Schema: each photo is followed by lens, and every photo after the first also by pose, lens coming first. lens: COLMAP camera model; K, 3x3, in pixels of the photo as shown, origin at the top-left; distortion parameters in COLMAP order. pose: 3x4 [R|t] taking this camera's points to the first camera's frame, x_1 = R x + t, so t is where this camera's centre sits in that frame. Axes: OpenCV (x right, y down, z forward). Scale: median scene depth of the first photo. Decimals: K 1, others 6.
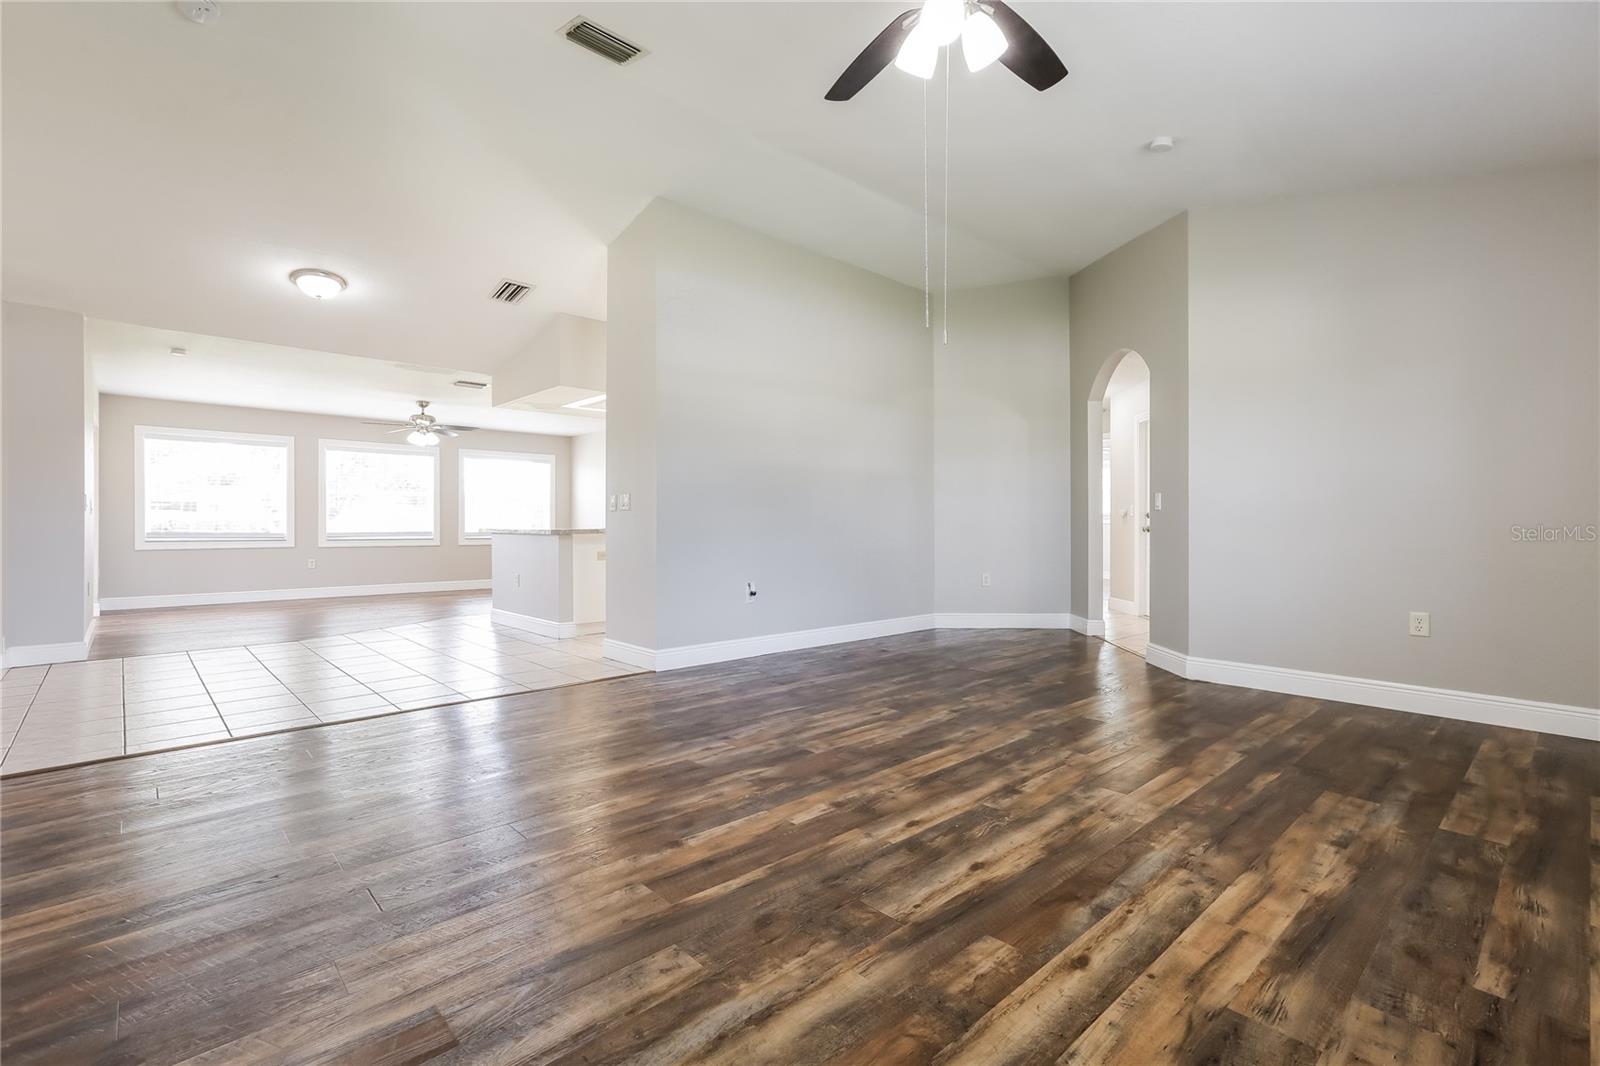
lens RADIAL K [[731.9, 0, 803.5], [0, 731.9, 525.3], [0, 0, 1]] dist [-0.038691, 0.029425]
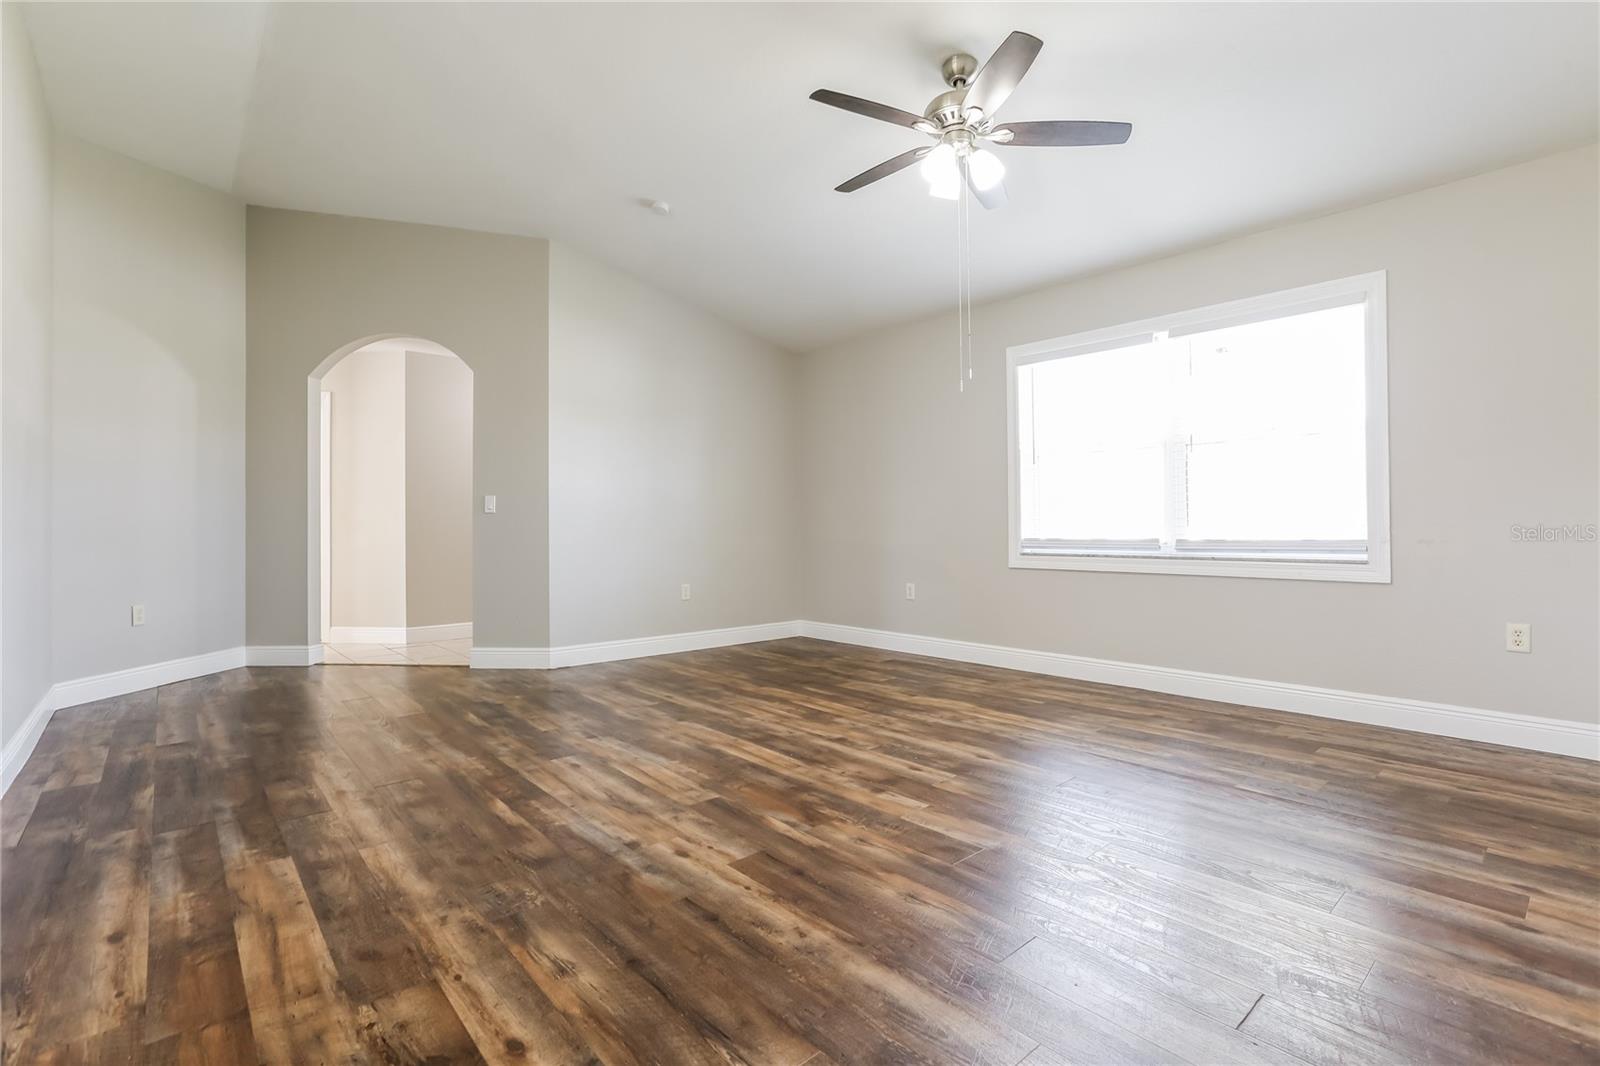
lens RADIAL K [[731.9, 0, 803.5], [0, 731.9, 525.3], [0, 0, 1]] dist [-0.038691, 0.029425]
pose [[0.021944, 0.001582, 0.999758, -0.874314], [0.005368, 0.999984, -0.001700, -0.001642], [-0.999745, 0.005404, 0.021935, 0.931529]]
